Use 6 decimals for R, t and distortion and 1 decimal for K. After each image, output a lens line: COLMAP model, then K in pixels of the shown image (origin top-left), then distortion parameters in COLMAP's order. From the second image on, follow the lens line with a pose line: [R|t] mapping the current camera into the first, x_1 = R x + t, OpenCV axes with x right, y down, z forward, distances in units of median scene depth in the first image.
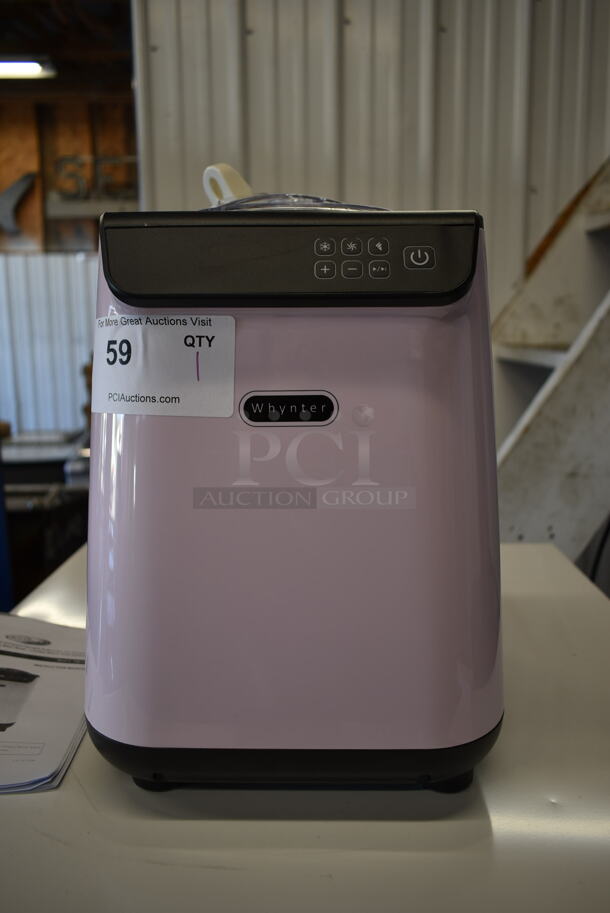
lens RADIAL K [[691.6, 0, 305.0], [0, 691.6, 456.5], [0, 0, 1]] dist [-0.014885, 0.004281]
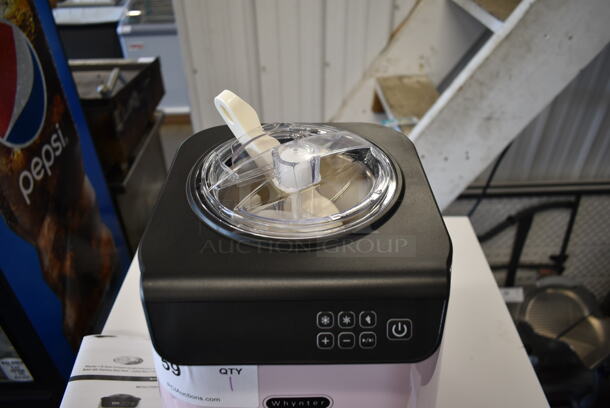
lens RADIAL K [[462.1, 0, 307.7], [0, 462.1, 205.4], [0, 0, 1]] dist [-0.014885, 0.004281]
pose [[0.999590, -0.015550, 0.024041, -0.017737], [0.003321, 0.896959, 0.442102, -0.759577], [-0.028439, -0.441841, 0.896643, 0.298539]]
